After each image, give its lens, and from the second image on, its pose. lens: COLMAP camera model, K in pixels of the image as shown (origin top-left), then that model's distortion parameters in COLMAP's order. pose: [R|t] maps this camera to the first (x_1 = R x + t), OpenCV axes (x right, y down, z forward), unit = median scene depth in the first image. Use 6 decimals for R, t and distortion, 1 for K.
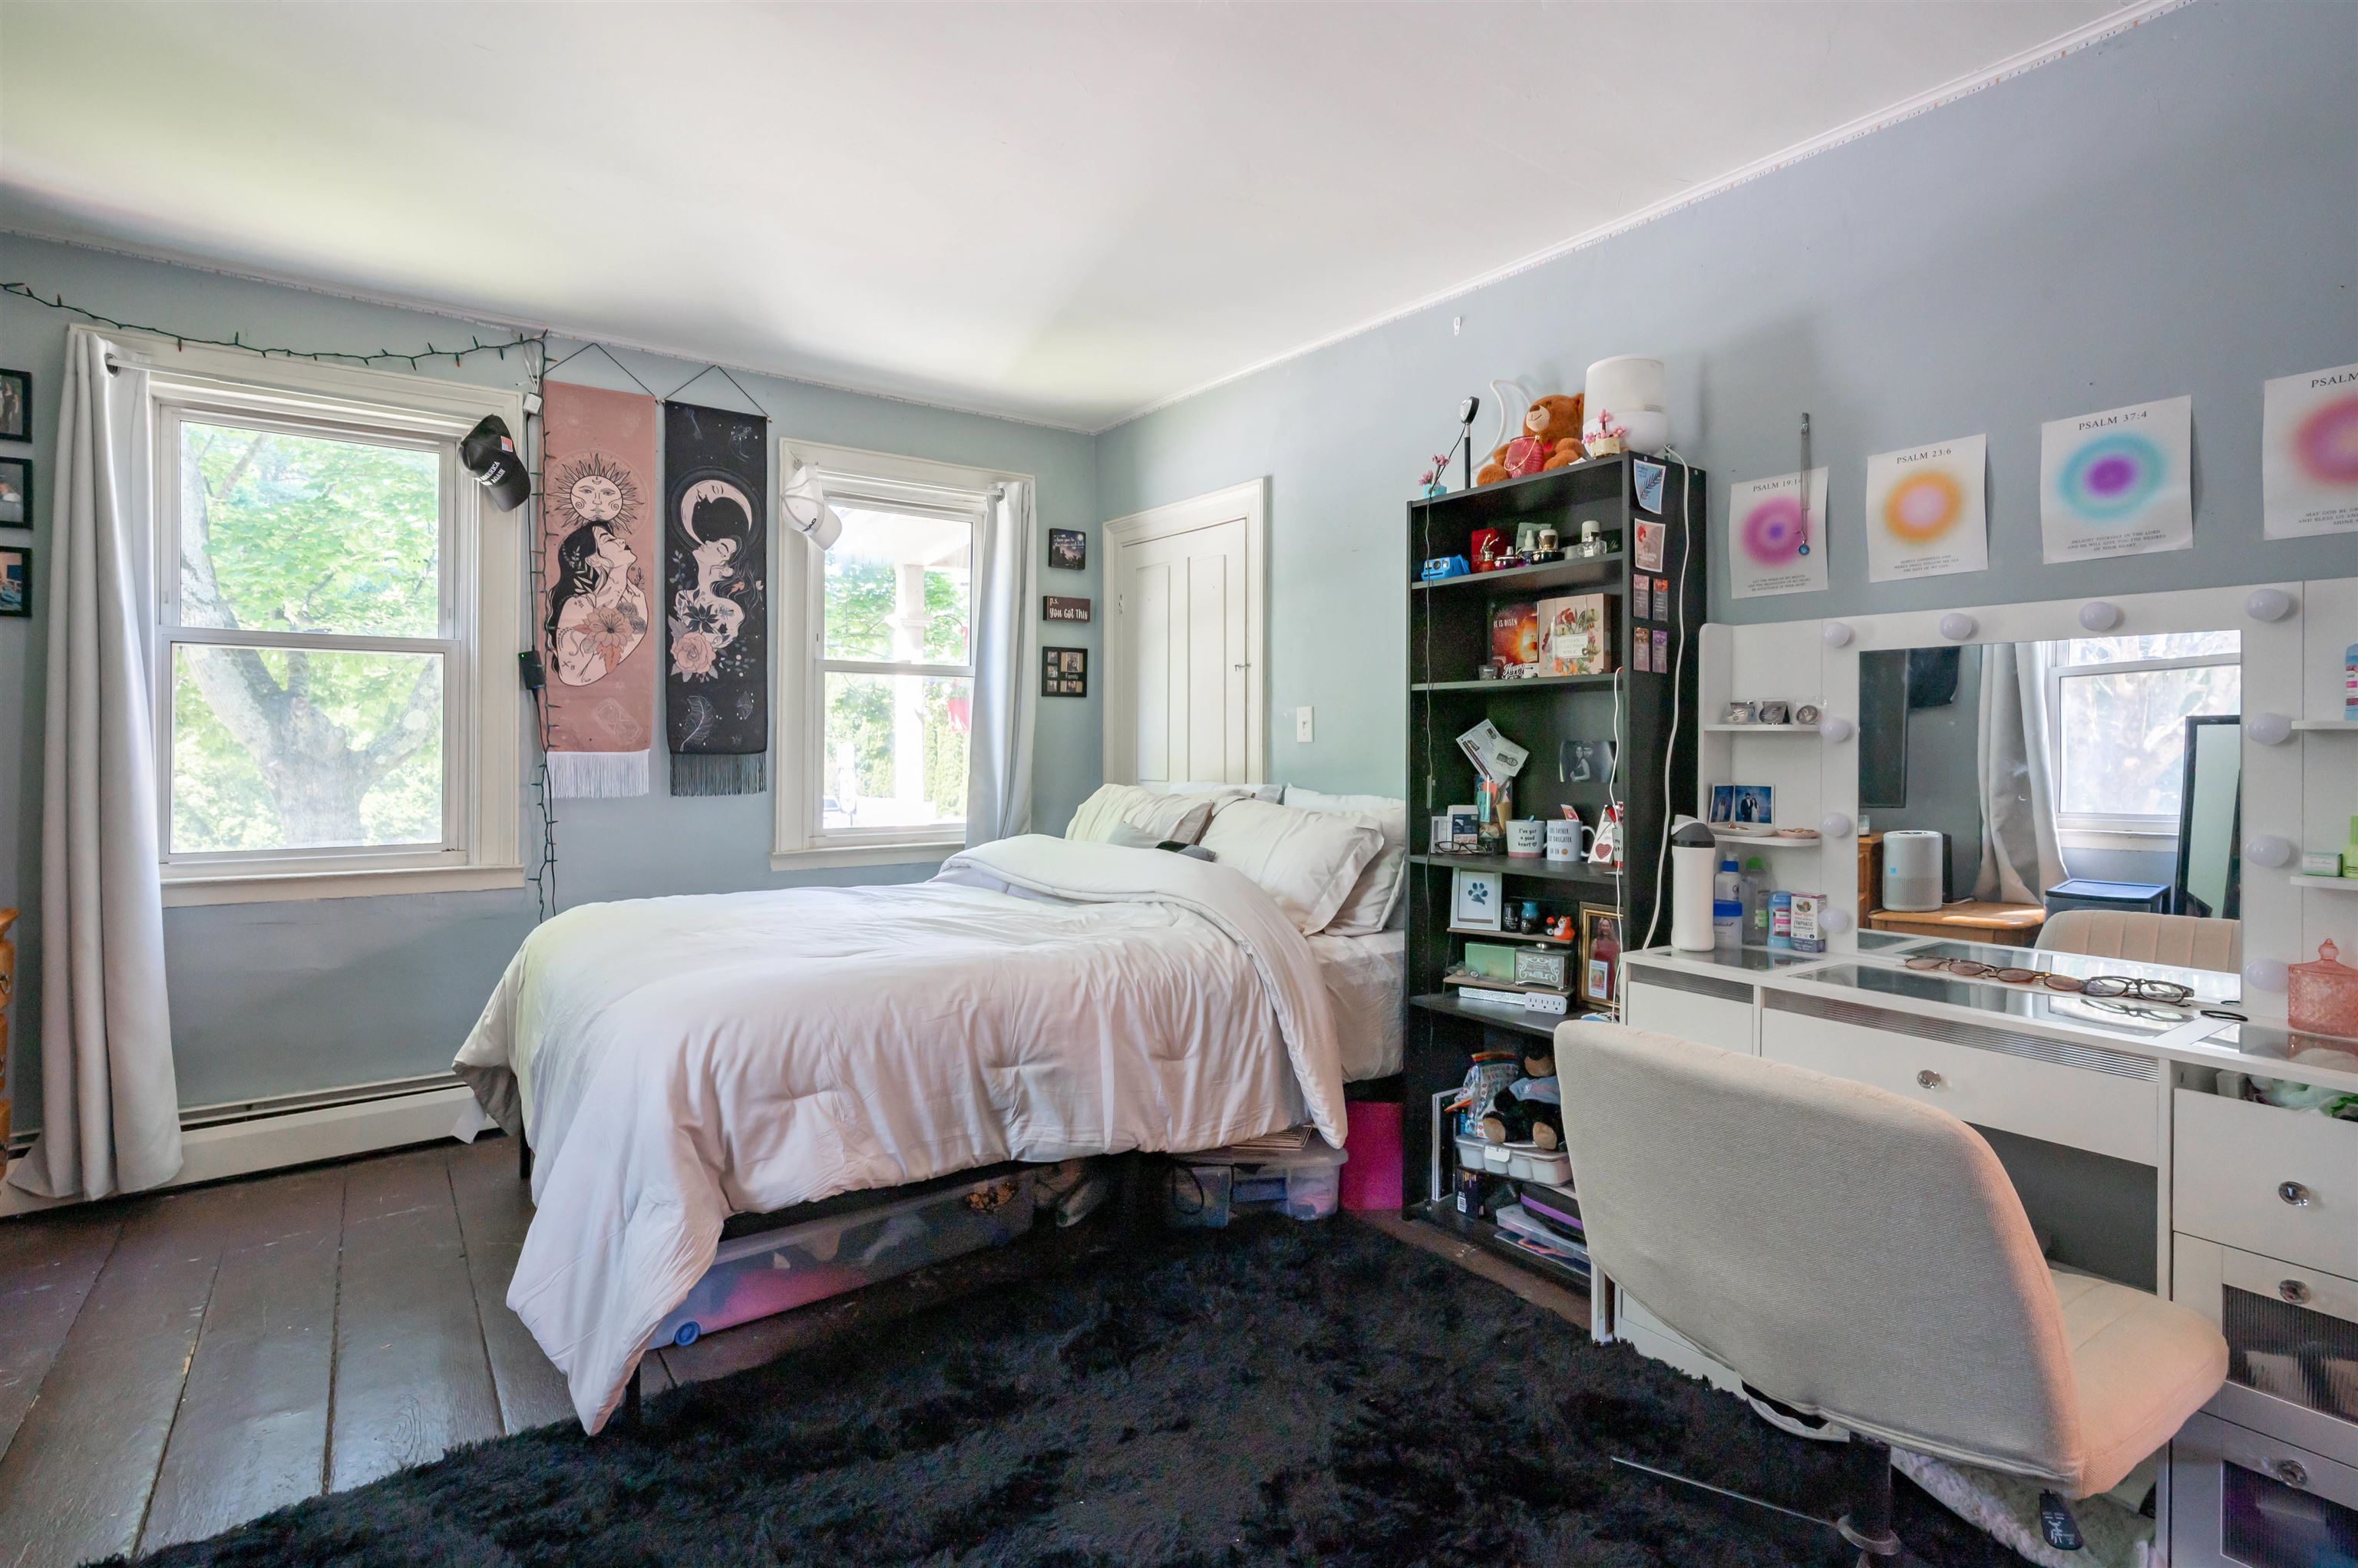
lens RADIAL K [[1134.0, 0, 1241.8], [0, 1134.0, 701.3], [0, 0, 1]] dist [-0.001644, 0.000373]
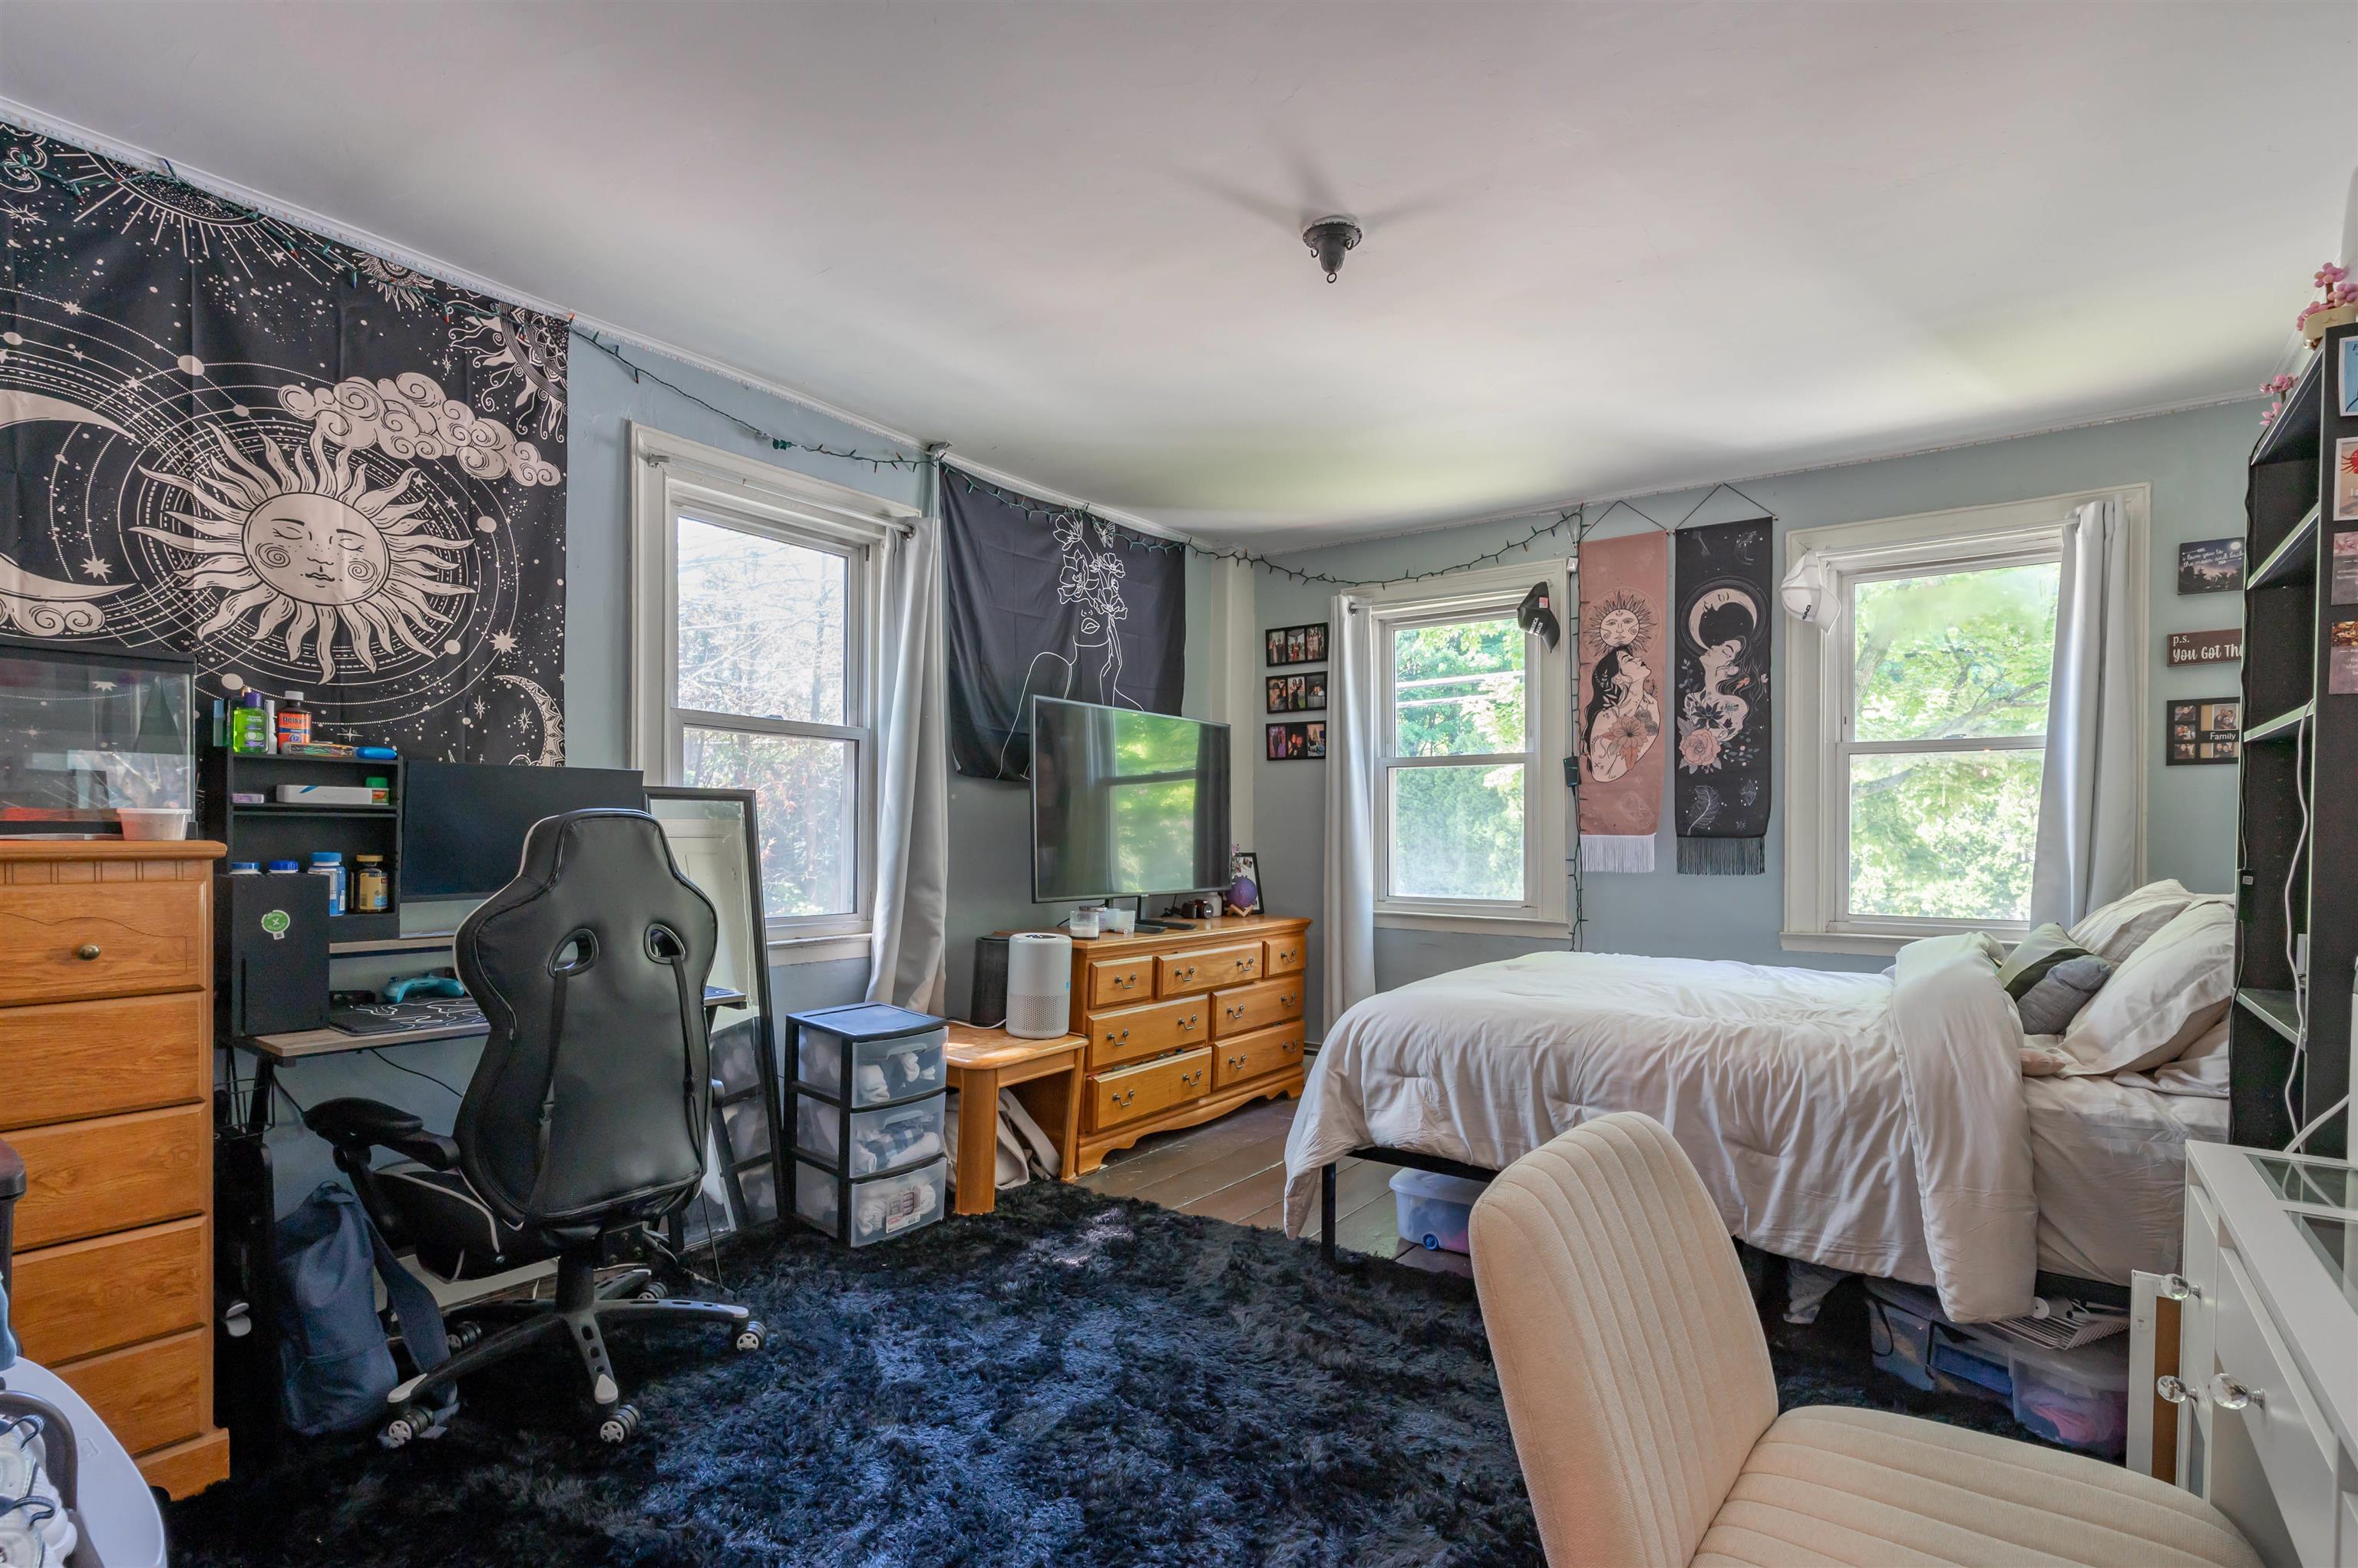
lens RADIAL K [[1200.5, 0, 1184.3], [0, 1200.5, 780.2], [0, 0, 1]] dist [-0.001366, 0.001899]
pose [[0.310367, -0.041581, -0.949707, 0.506807], [0.036489, 0.998828, -0.031806, 0.009127], [0.949916, -0.024782, 0.311520, 0.146088]]
